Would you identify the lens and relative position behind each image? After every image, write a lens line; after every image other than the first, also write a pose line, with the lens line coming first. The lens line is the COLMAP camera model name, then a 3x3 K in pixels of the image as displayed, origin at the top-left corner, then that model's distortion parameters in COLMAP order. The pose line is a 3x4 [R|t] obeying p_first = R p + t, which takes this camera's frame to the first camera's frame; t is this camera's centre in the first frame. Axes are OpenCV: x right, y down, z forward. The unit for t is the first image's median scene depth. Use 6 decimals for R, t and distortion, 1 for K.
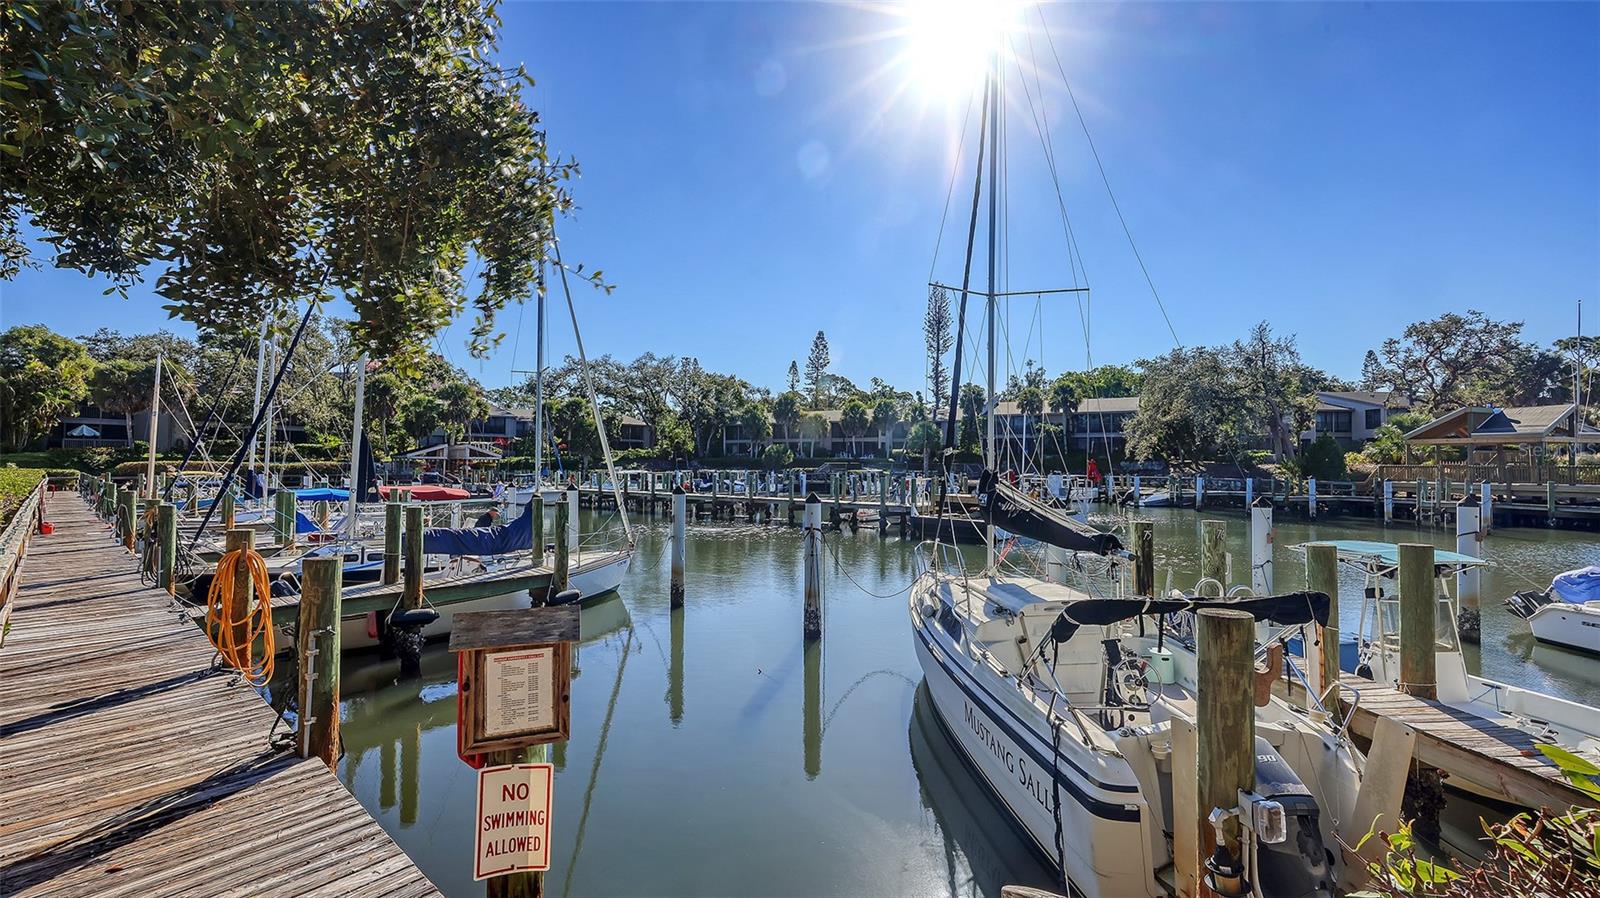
lens RADIAL K [[642.5, 0, 800.0], [0, 642.5, 449.0], [0, 0, 1]] dist [-0.000603, 0.000156]
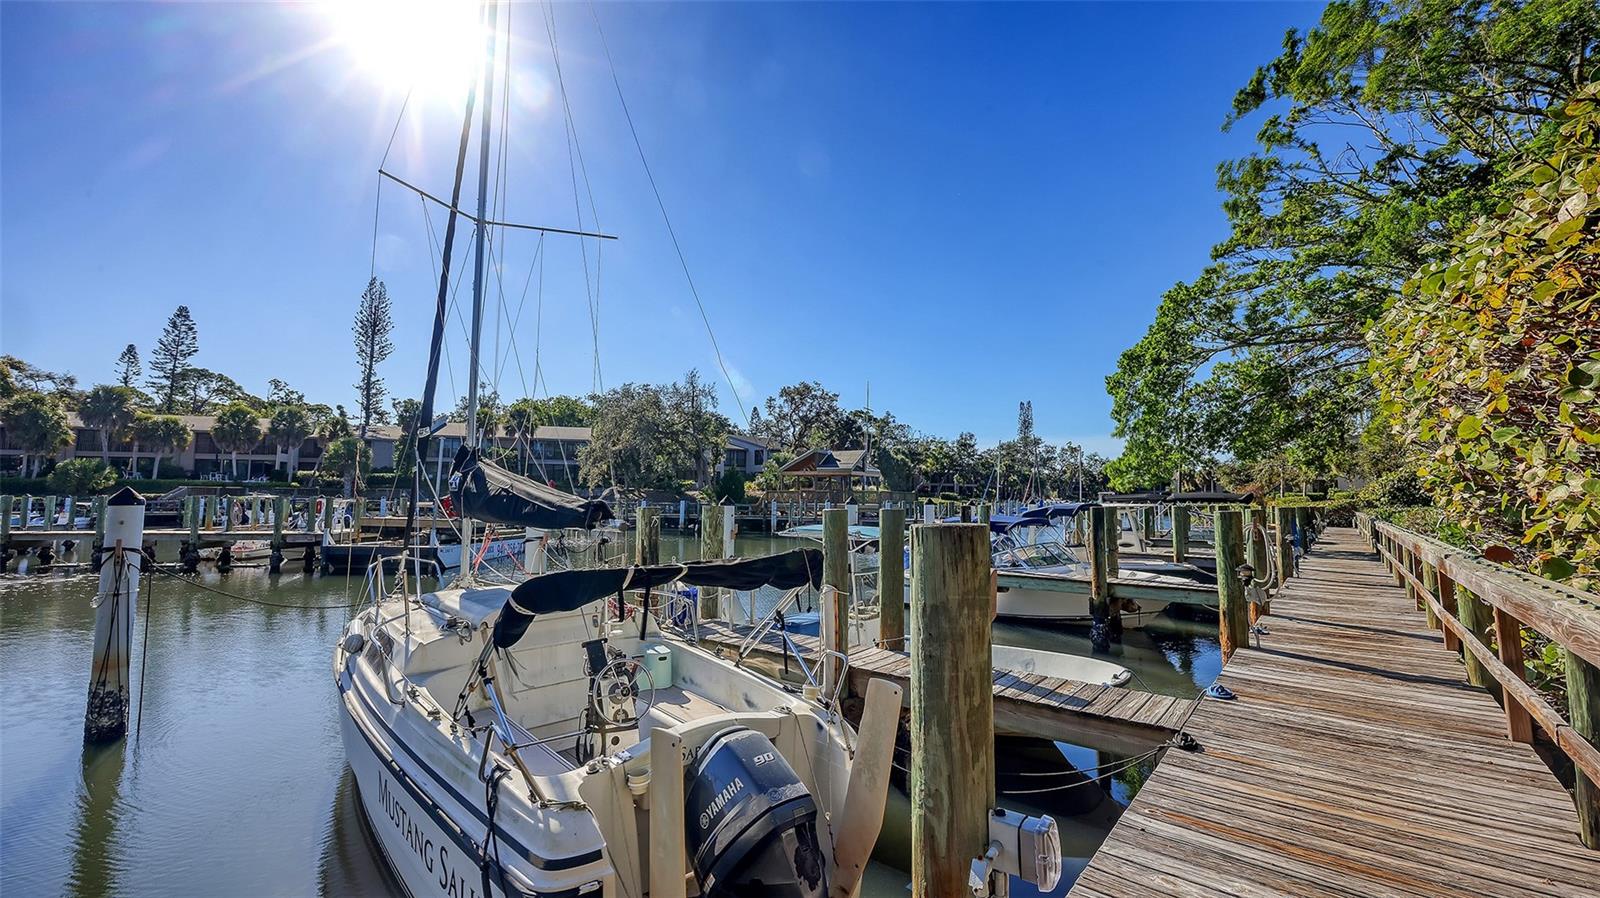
lens RADIAL K [[642.5, 0, 800.0], [0, 642.5, 449.0], [0, 0, 1]] dist [-0.000603, 0.000156]
pose [[0.690988, 0.074384, 0.719029, 0.031885], [-0.040917, 0.997122, -0.063831, 0.068903], [-0.721708, 0.014686, 0.692042, 0.203797]]
